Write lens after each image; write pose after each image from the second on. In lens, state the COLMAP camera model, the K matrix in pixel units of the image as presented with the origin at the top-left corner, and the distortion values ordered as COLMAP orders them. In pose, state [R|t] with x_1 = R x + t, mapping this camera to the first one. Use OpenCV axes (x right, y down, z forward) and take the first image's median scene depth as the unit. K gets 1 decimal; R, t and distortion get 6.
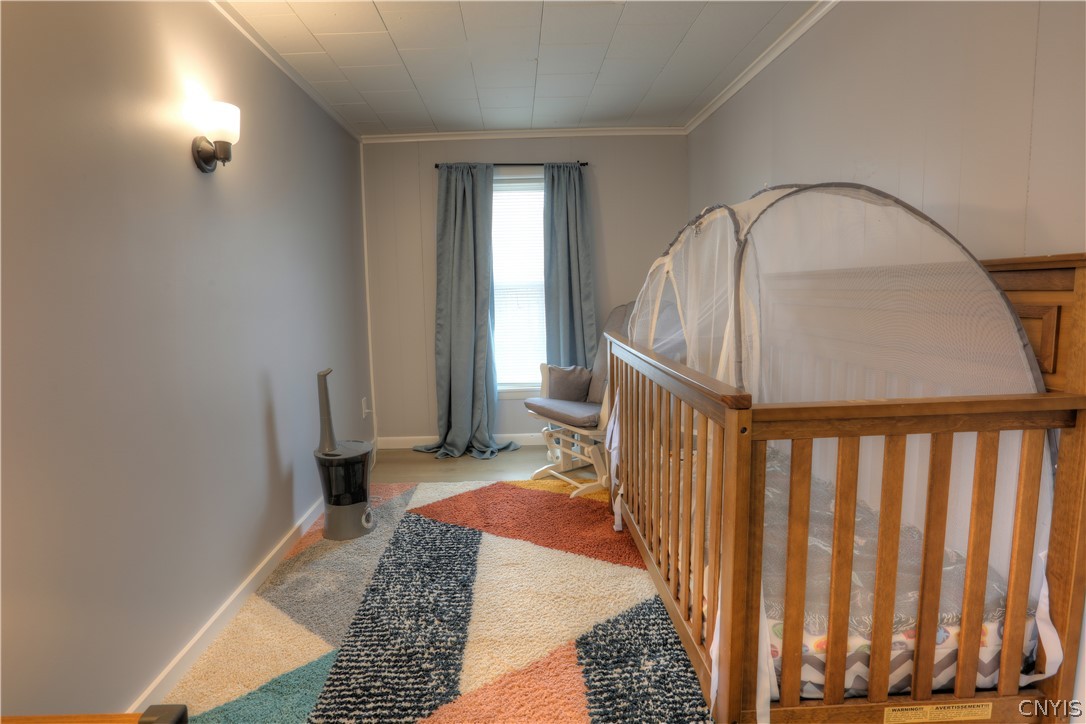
lens RADIAL K [[514.7, 0, 546.1], [0, 514.7, 365.0], [0, 0, 1]] dist [-0.065259, 0.030669]
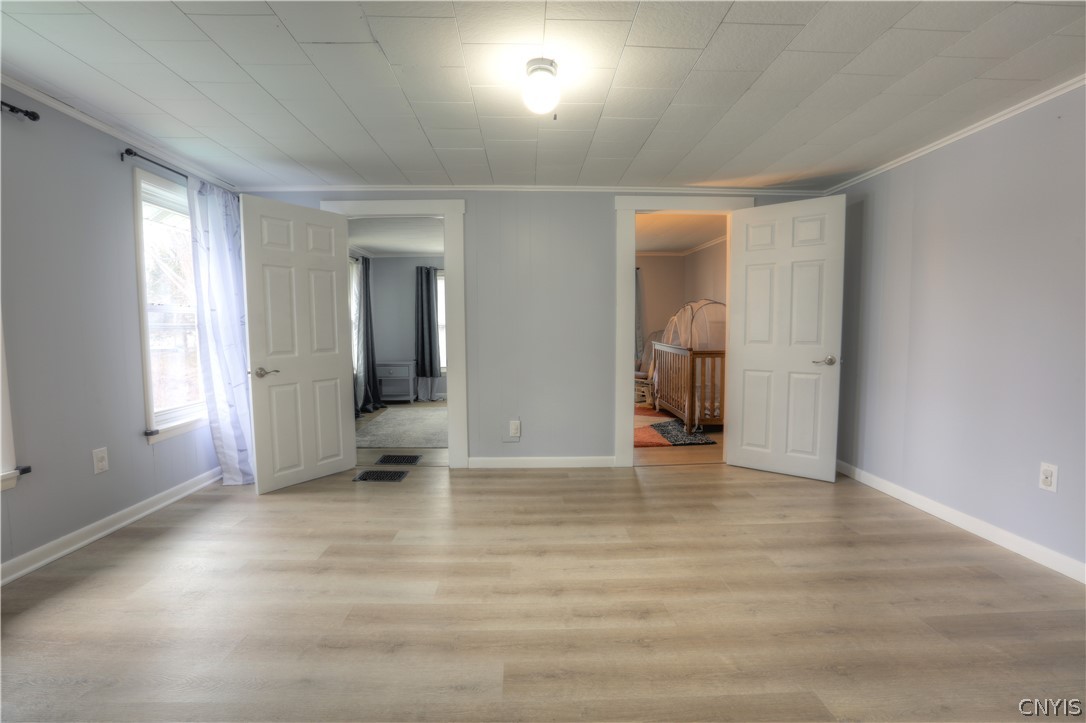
lens RADIAL K [[514.7, 0, 546.1], [0, 514.7, 364.5], [0, 0, 1]] dist [-0.065259, 0.030669]
pose [[0.999687, 0.020789, -0.013900, -0.437612], [-0.021601, 0.997900, -0.061063, 0.257985], [0.012601, 0.061344, 0.998037, -1.842872]]
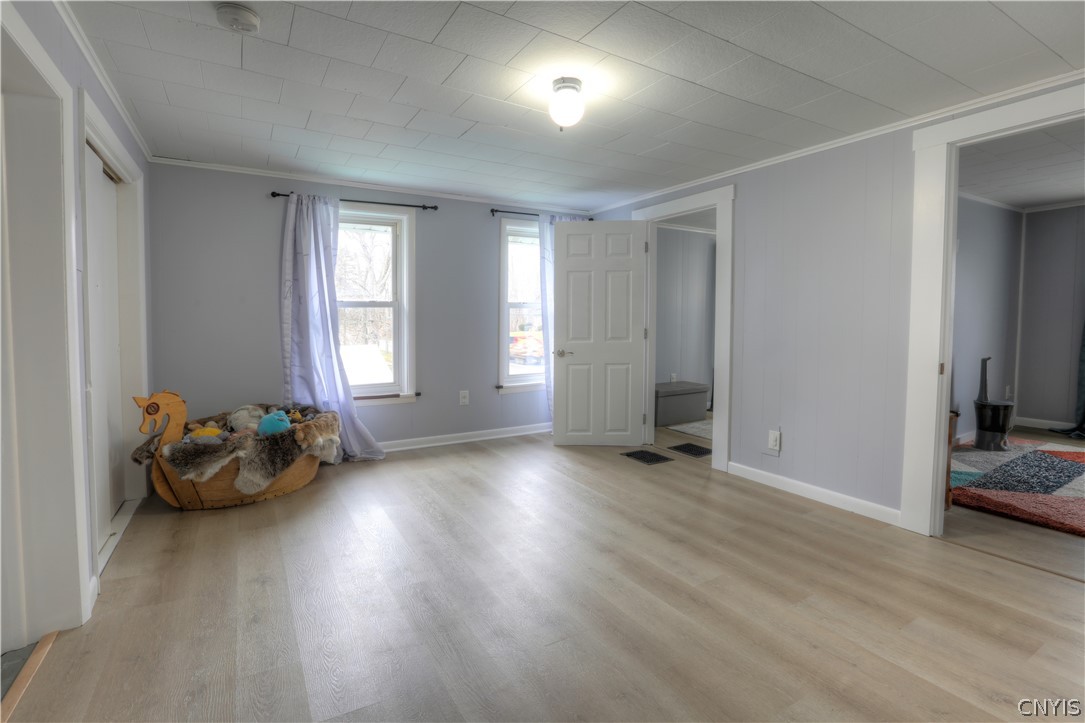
lens RADIAL K [[525.7, 0, 542.9], [0, 525.7, 332.4], [0, 0, 1]] dist [-0.026911, 0.000555]
pose [[0.462455, 0.047130, -0.885389, 0.503547], [-0.127405, 0.991755, -0.013755, 0.163245], [0.877441, 0.119164, 0.464646, -1.379134]]
